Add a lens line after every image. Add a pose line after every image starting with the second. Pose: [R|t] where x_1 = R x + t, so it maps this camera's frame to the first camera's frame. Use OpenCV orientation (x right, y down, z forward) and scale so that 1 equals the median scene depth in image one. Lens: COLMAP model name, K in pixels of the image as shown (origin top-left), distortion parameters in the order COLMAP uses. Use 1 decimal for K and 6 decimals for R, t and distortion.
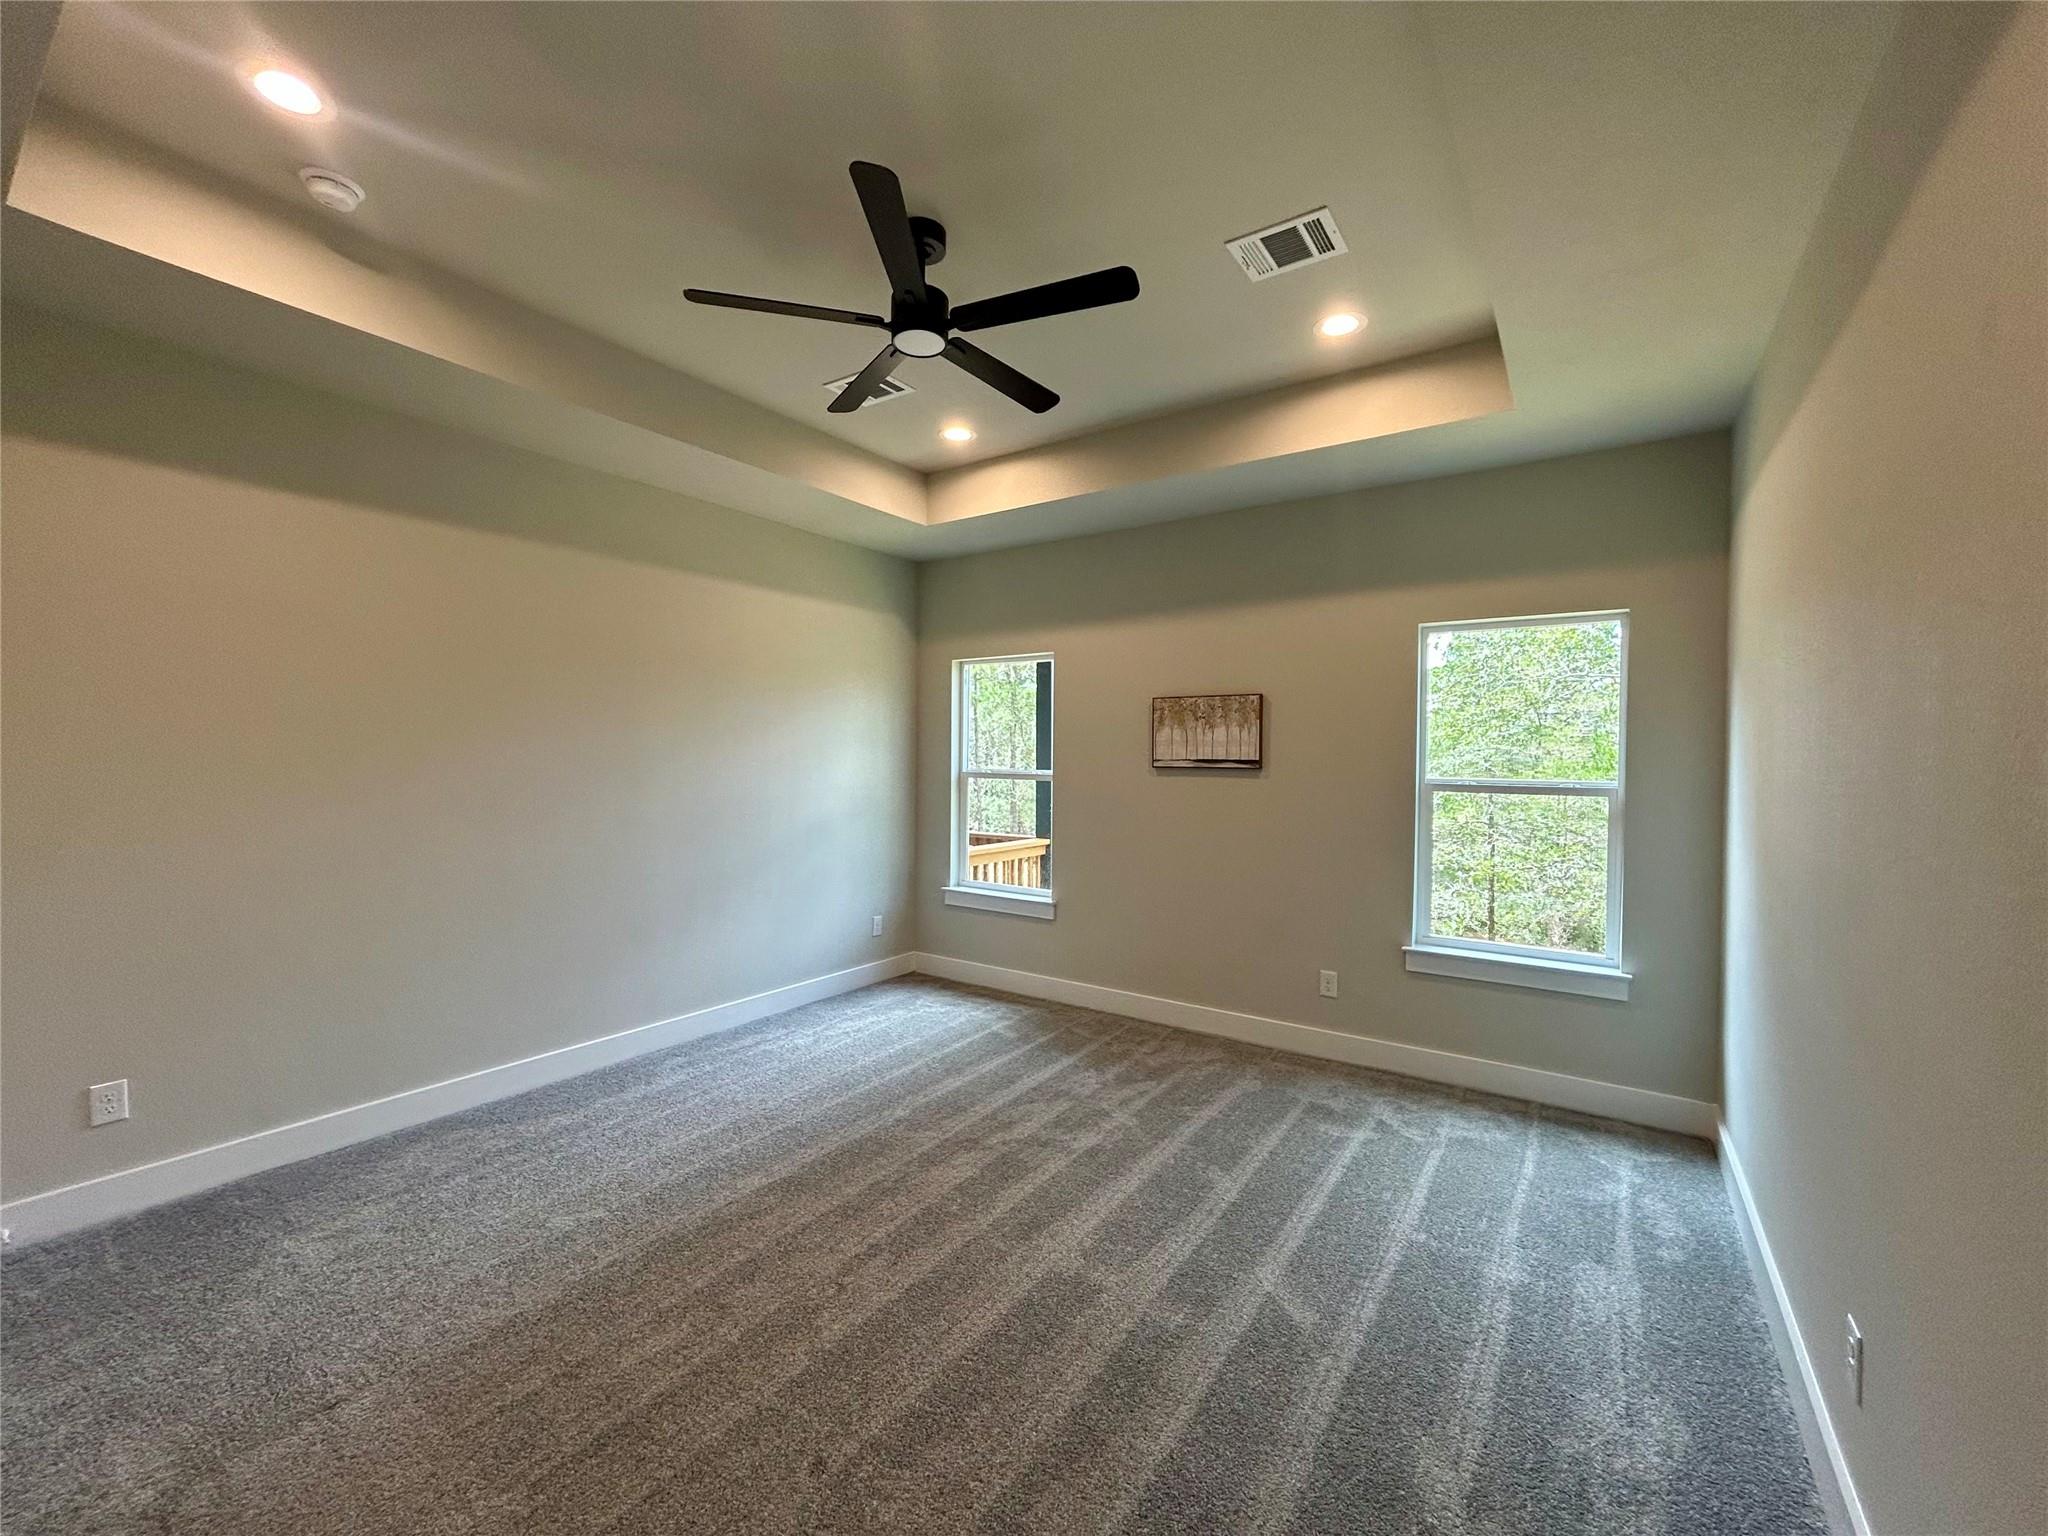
lens RADIAL K [[831.0, 0, 1016.3], [0, 831.0, 769.6], [0, 0, 1]] dist [0.002210, 0.000237]
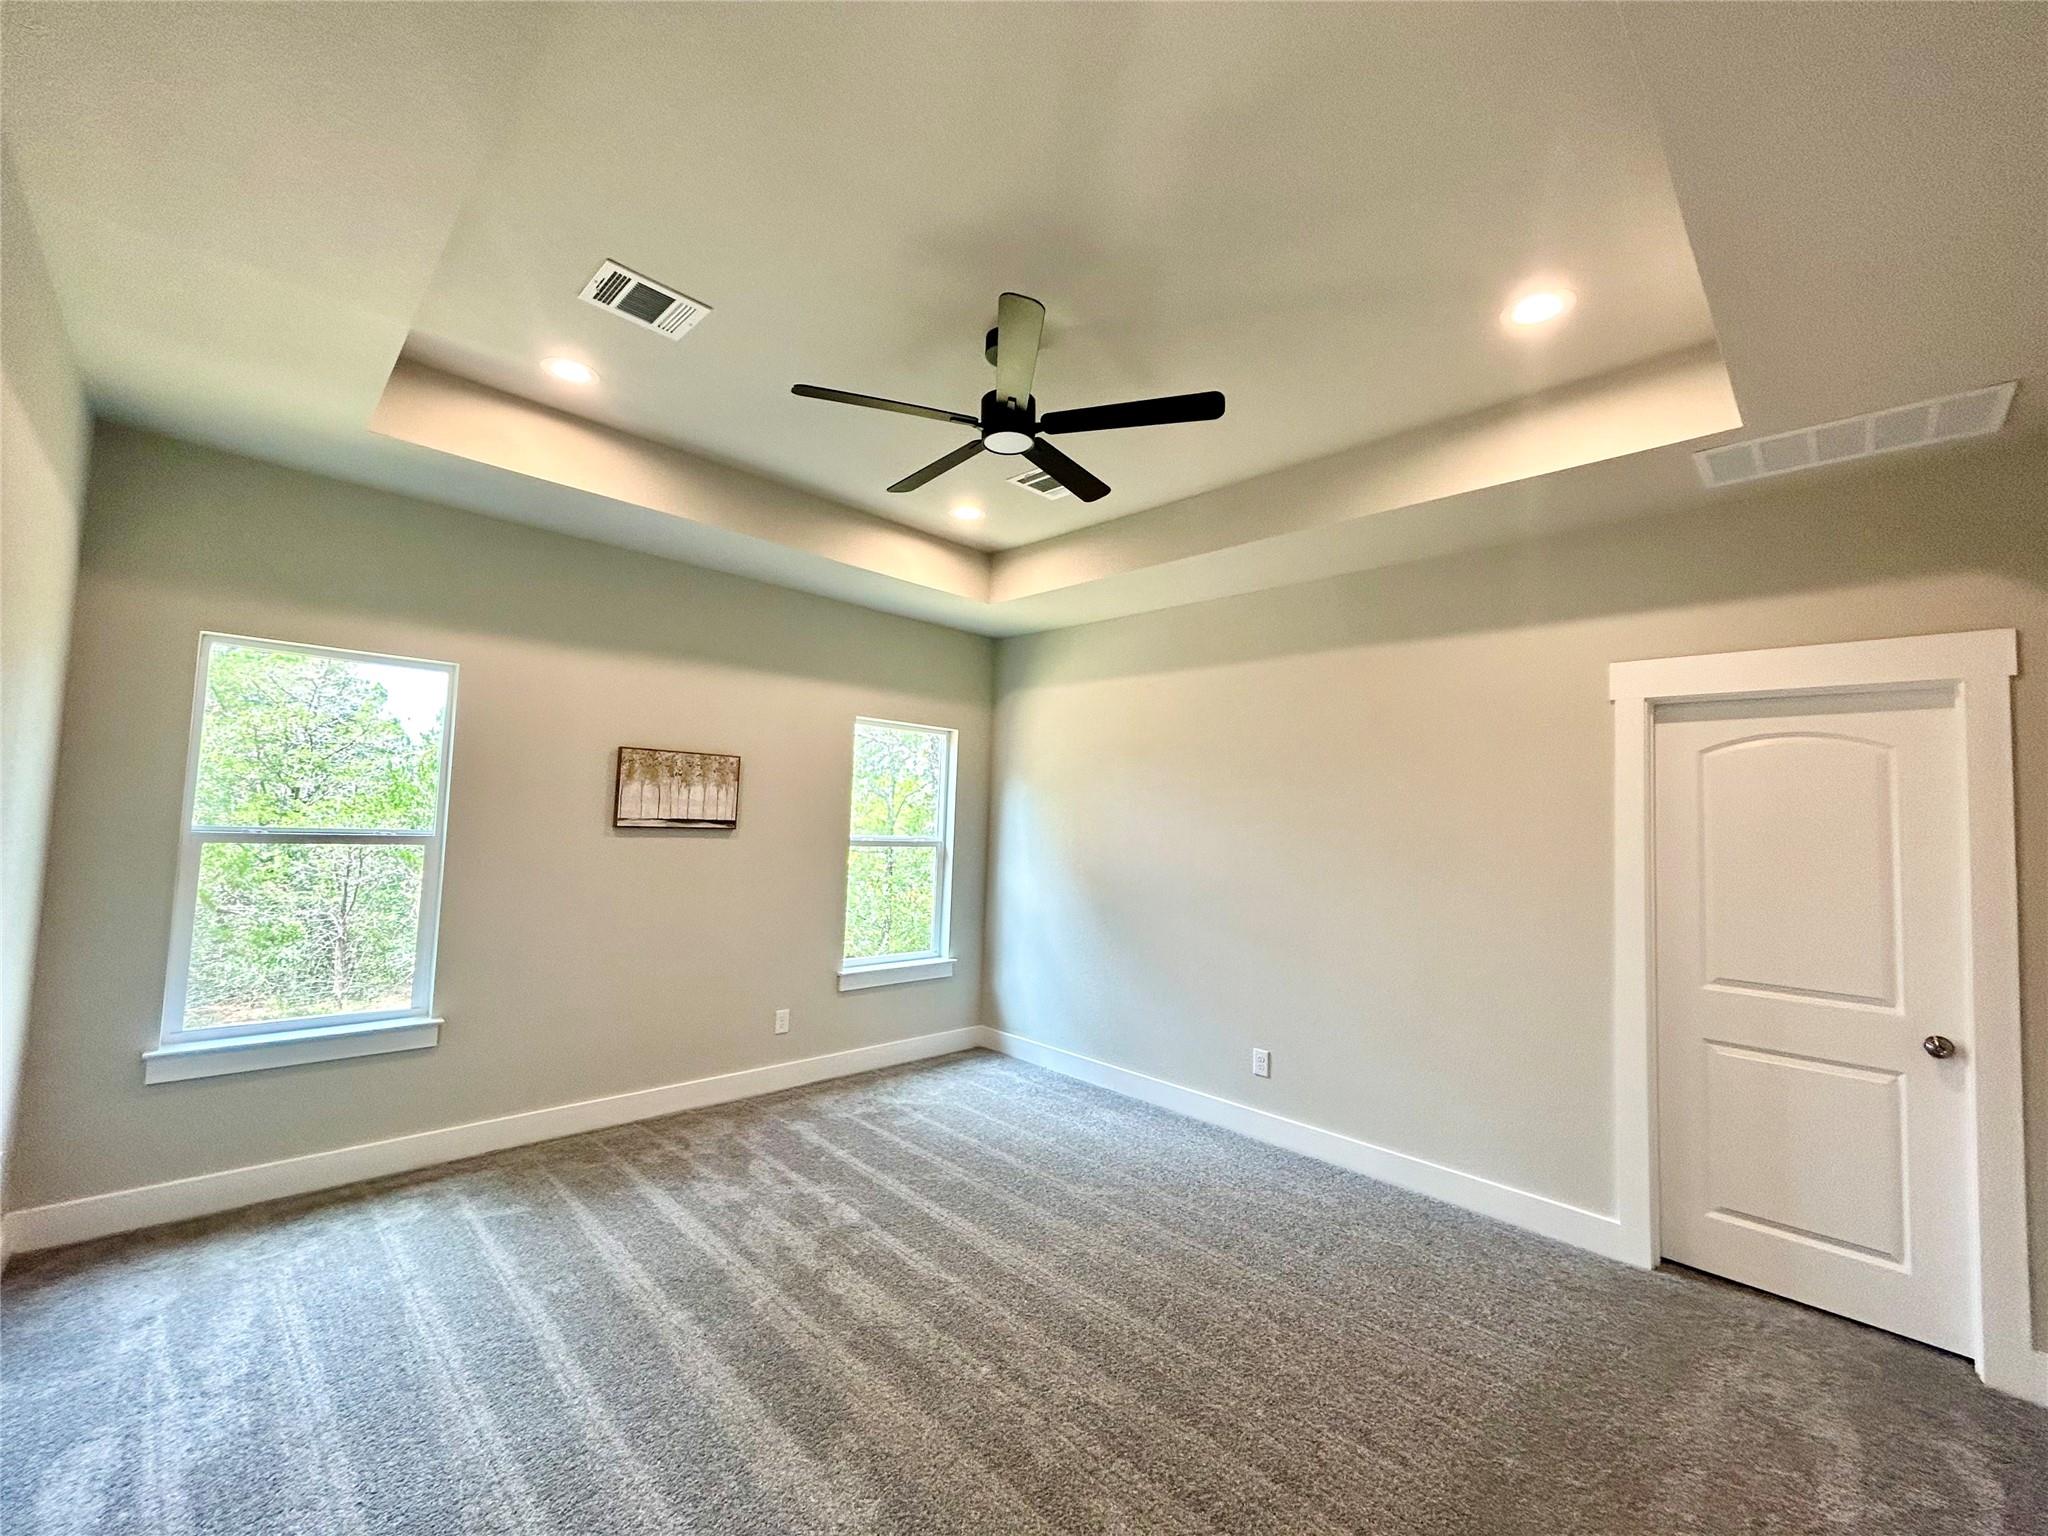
lens RADIAL K [[831.0, 0, 1016.3], [0, 831.0, 769.6], [0, 0, 1]] dist [0.002210, 0.000237]
pose [[0.193579, 0.060363, 0.979226, -0.650110], [-0.015141, 0.998170, -0.058537, -0.019242], [-0.980968, -0.003495, 0.194138, 0.456155]]
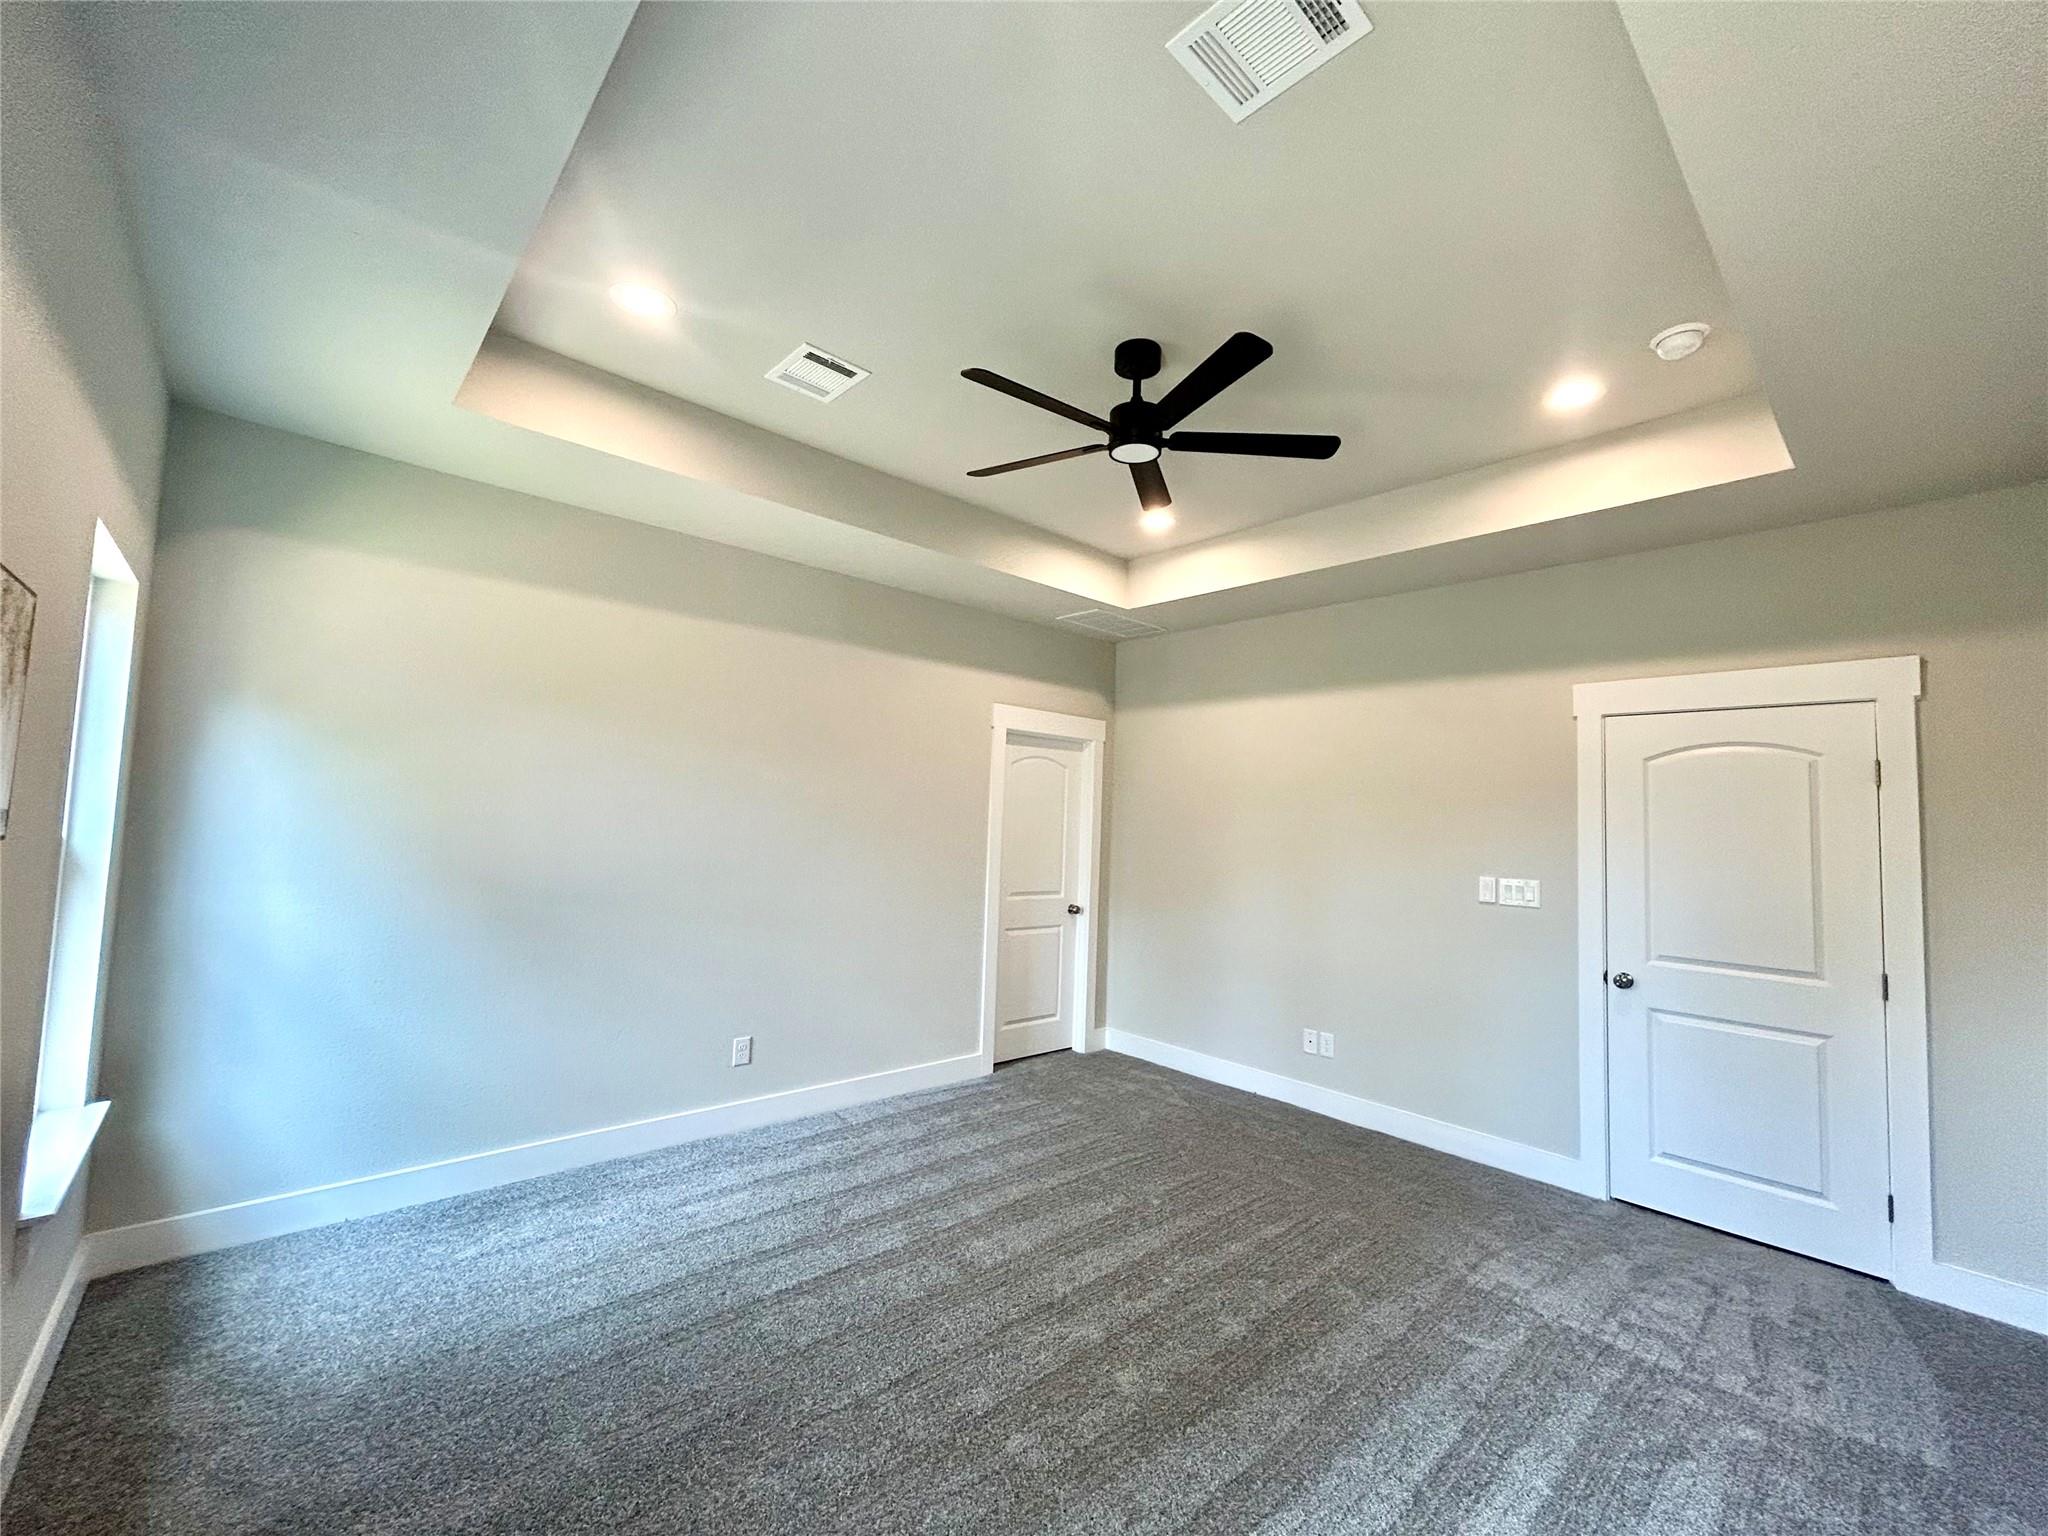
lens RADIAL K [[831.0, 0, 1016.3], [0, 831.0, 769.6], [0, 0, 1]] dist [0.002210, 0.000237]
pose [[-0.971102, -0.025600, 0.237289, -0.141299], [-0.036195, 0.998528, -0.040401, -0.026248], [-0.235905, -0.047822, -0.970599, 1.194445]]
